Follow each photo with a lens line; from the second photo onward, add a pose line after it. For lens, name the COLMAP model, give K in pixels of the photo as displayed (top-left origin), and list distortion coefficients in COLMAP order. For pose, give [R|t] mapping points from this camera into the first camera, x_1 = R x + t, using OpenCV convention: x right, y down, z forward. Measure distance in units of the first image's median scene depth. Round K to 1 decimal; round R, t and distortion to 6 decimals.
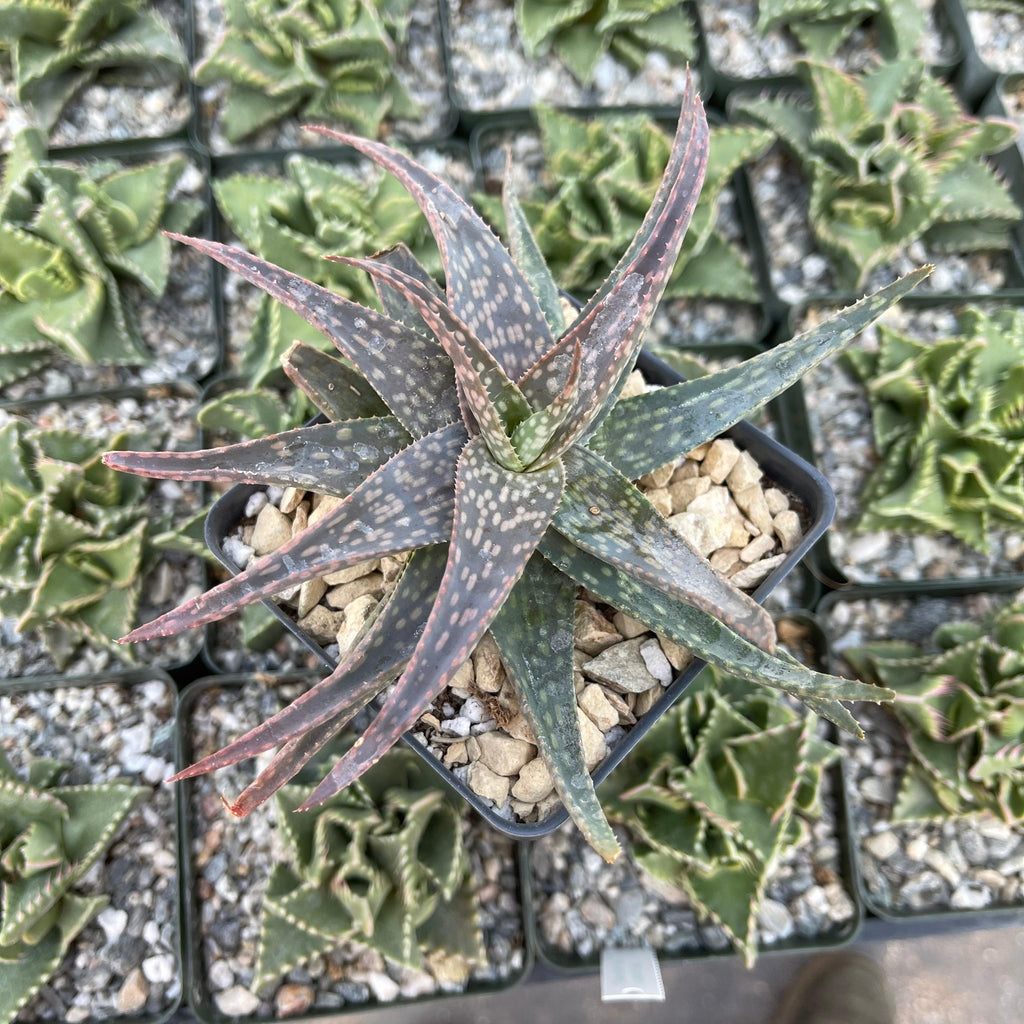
lens RADIAL K [[972.1, 0, 508.1], [0, 972.1, 558.6], [0, 0, 1]] dist [0.057645, -0.062430]
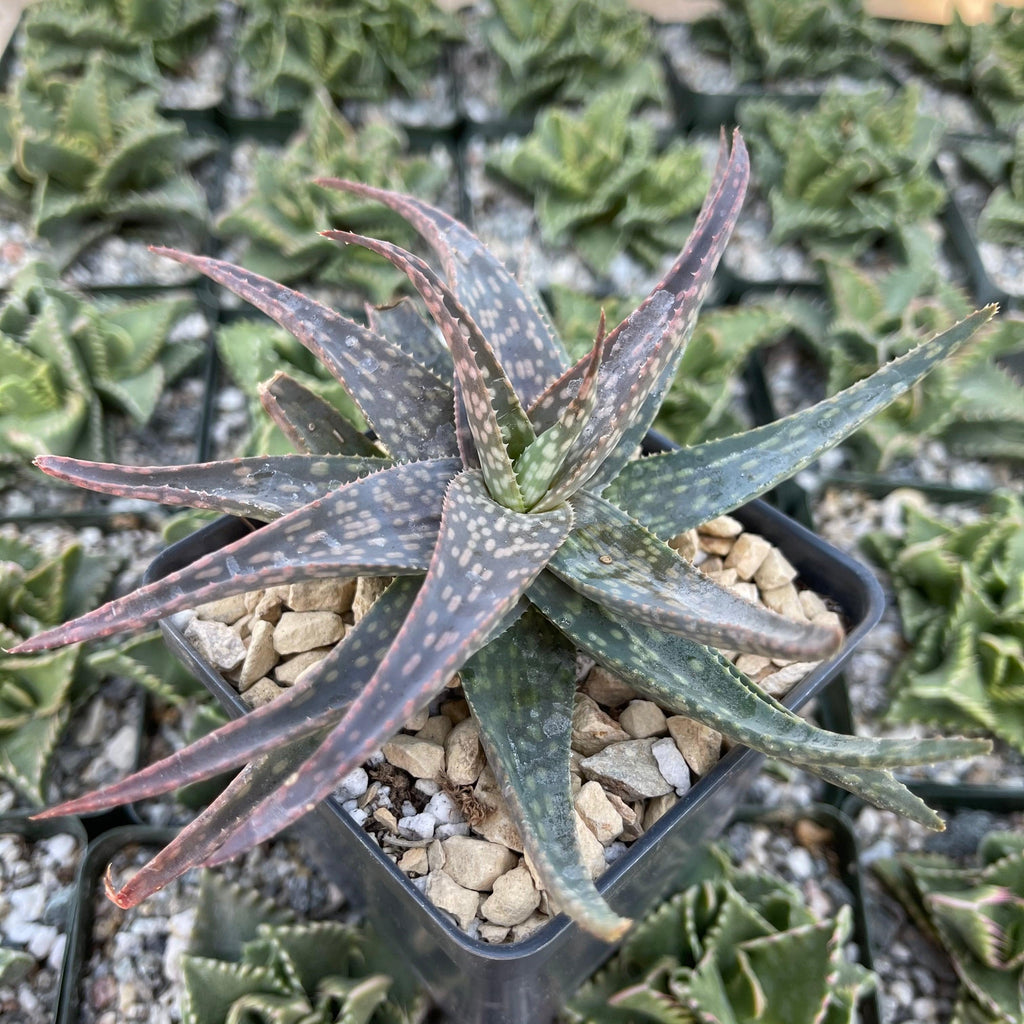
lens RADIAL K [[1009.1, 0, 501.0], [0, 1009.1, 585.8], [0, 0, 1]] dist [0.025787, -0.007513]
pose [[0.997259, 0.073989, -0.000179, 0.000340], [-0.071680, 0.965533, -0.250215, 0.184088], [-0.018340, 0.249542, 0.968190, 0.151946]]
